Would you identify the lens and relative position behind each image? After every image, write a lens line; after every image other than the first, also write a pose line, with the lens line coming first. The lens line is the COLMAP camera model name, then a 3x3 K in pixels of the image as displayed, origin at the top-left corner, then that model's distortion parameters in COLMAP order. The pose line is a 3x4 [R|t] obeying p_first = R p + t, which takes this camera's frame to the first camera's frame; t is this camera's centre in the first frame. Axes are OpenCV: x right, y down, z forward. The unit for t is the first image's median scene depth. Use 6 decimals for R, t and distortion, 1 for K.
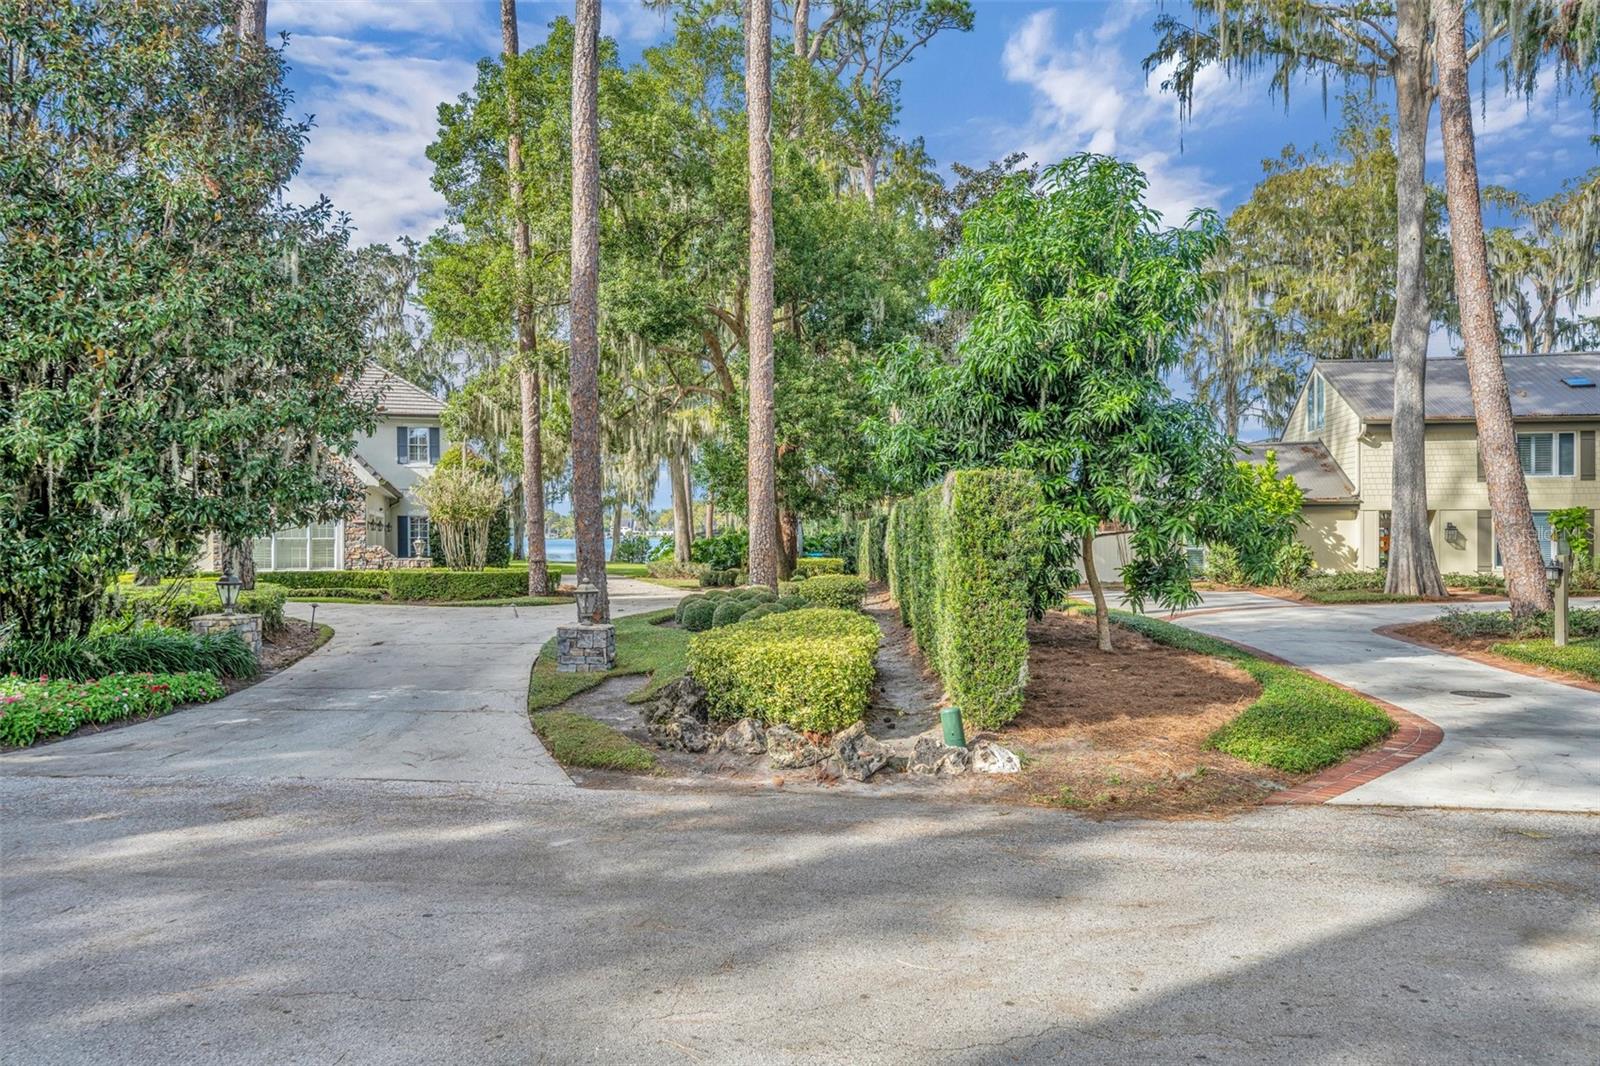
lens RADIAL K [[1094.8, 0, 800.9], [0, 1094.8, 529.4], [0, 0, 1]] dist [0.004137, 0.000543]
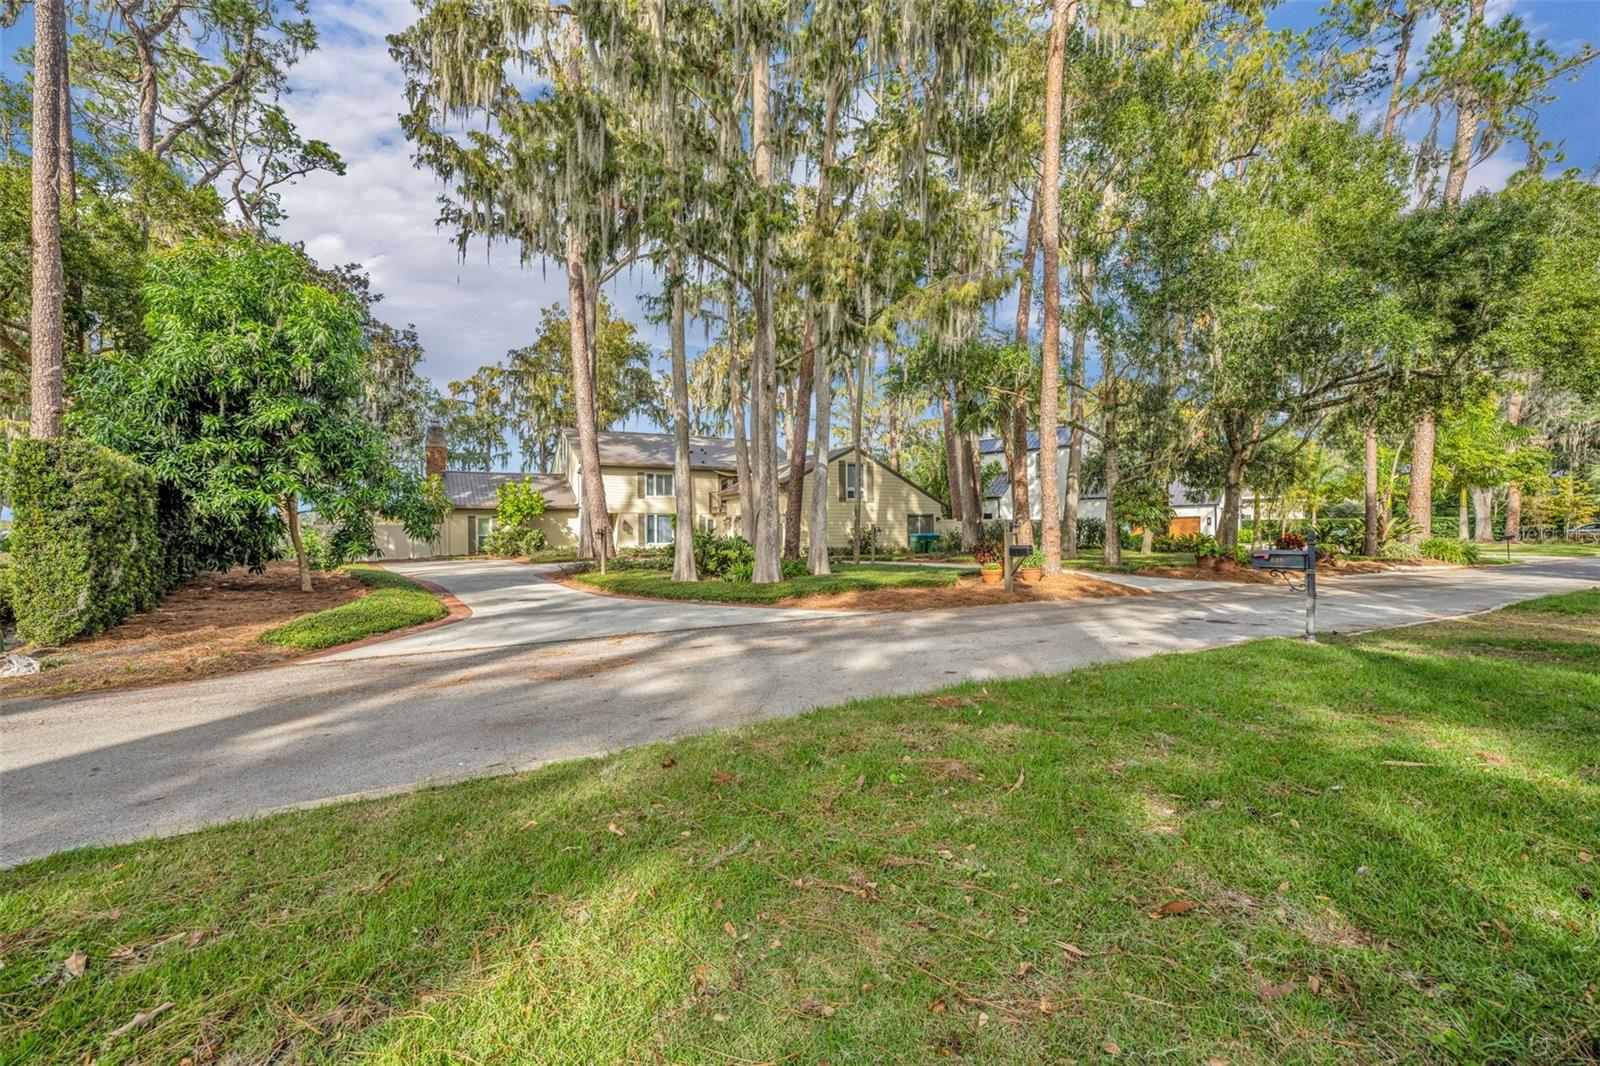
lens RADIAL K [[650.0, 0, 799.6], [0, 650.0, 537.3], [0, 0, 1]] dist [-0.000437, -0.000533]
pose [[0.781198, -0.003620, 0.624272, 0.142834], [0.003090, 0.999993, 0.001931, 0.022583], [-0.624275, 0.000421, 0.781204, -0.044586]]
